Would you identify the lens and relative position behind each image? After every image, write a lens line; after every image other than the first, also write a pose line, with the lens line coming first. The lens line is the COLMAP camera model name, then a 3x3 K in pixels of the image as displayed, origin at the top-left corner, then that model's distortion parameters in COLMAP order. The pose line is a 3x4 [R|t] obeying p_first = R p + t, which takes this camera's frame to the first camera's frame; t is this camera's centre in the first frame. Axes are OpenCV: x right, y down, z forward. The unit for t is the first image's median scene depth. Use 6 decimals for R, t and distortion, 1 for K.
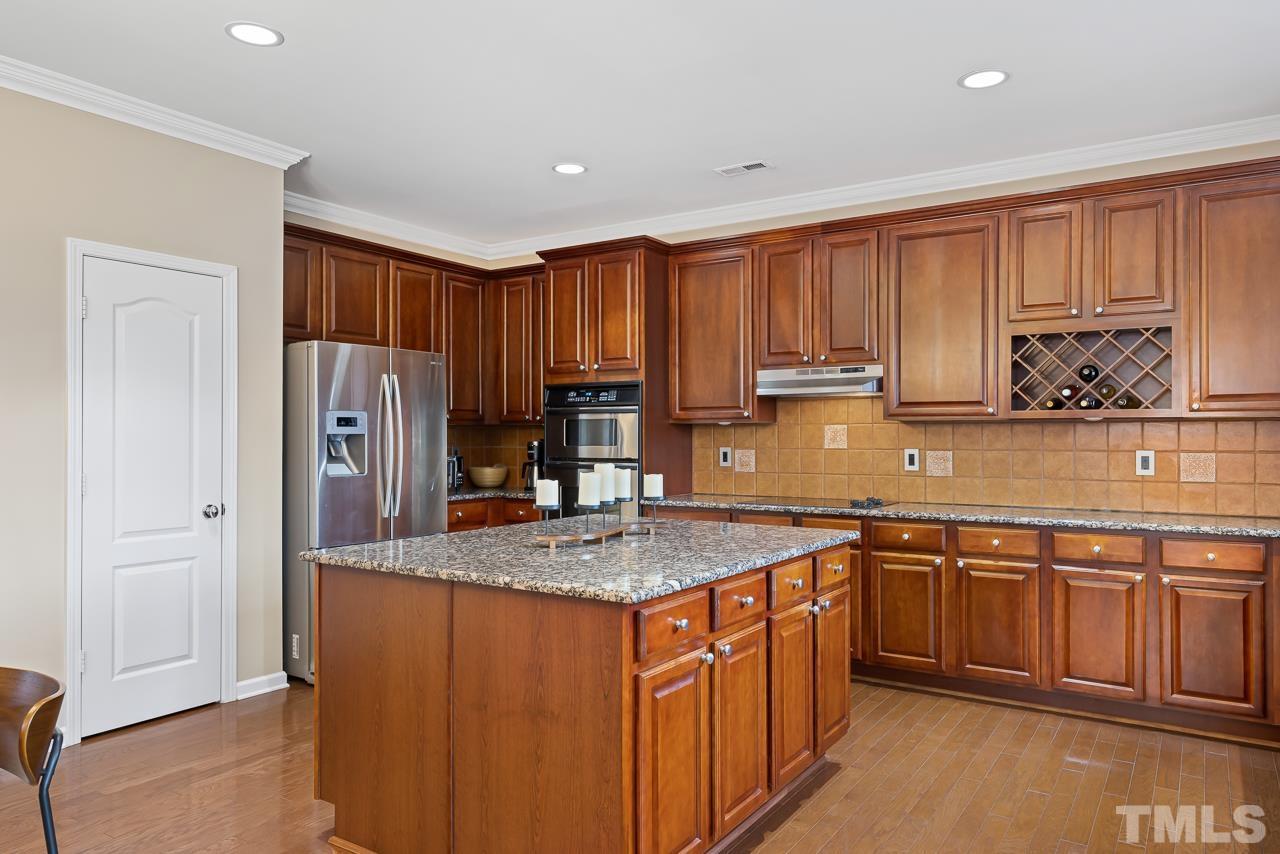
lens RADIAL K [[857.1, 0, 642.4], [0, 857.1, 433.1], [0, 0, 1]] dist [0.000054, 0.002147]
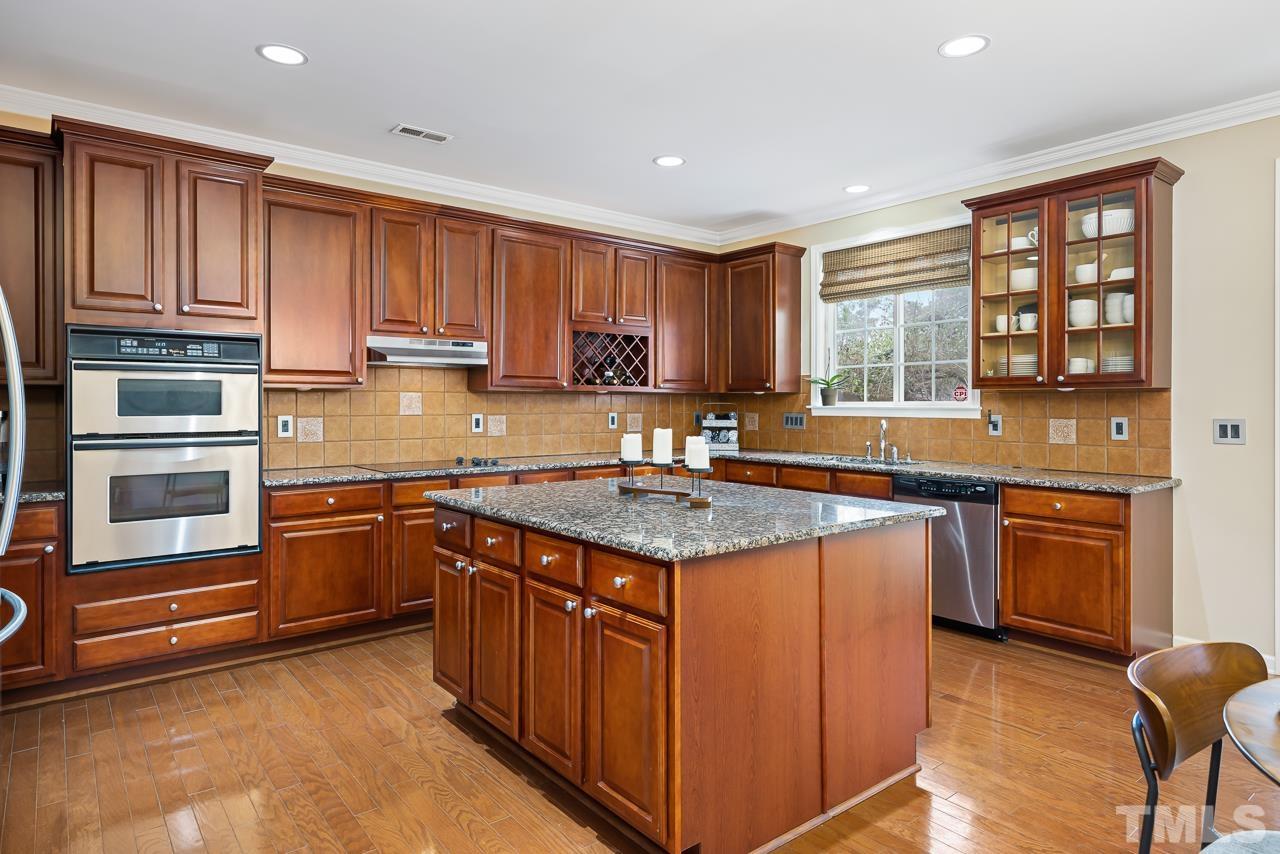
lens RADIAL K [[747.3, 0, 642.2], [0, 747.3, 406.2], [0, 0, 1]] dist [0.014802, 0.000711]
pose [[0.306450, -0.002682, 0.951883, -0.646070], [-0.004547, 0.999980, 0.004282, 0.002204], [-0.951876, -0.005640, 0.306432, 0.500055]]
